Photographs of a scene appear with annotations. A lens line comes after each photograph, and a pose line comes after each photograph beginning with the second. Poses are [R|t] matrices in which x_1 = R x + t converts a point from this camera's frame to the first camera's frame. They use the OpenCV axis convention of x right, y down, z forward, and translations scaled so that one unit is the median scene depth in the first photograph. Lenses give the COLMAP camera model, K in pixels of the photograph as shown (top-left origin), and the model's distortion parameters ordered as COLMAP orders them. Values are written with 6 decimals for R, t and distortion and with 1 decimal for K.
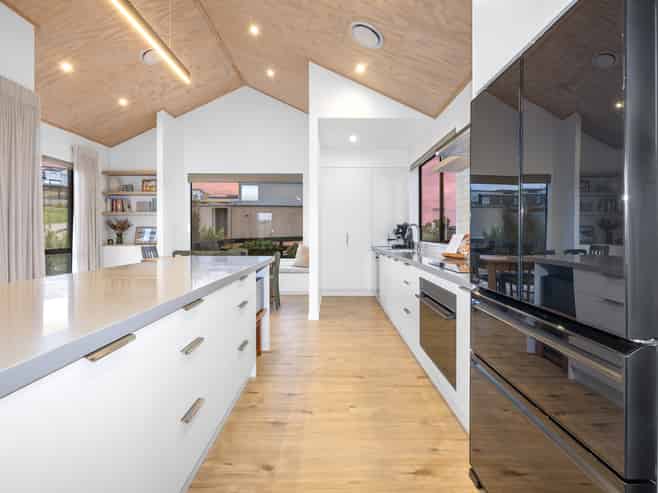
lens RADIAL K [[354.1, 0, 330.3], [0, 354.1, 234.8], [0, 0, 1]] dist [0.001649, 0.000219]
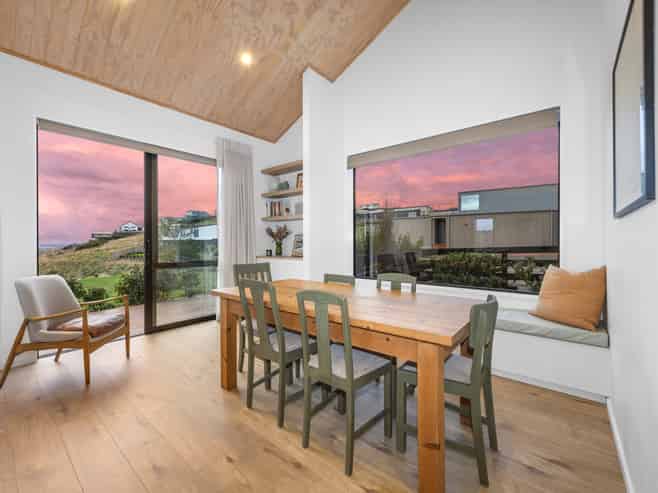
lens RADIAL K [[291.1, 0, 329.8], [0, 291.1, 242.5], [0, 0, 1]] dist [-0.000868, 0.000010]
pose [[0.776938, -0.004982, -0.629558, -0.073160], [0.002118, 0.999984, -0.005299, -0.000948], [0.629574, 0.002783, 0.776935, 0.546891]]
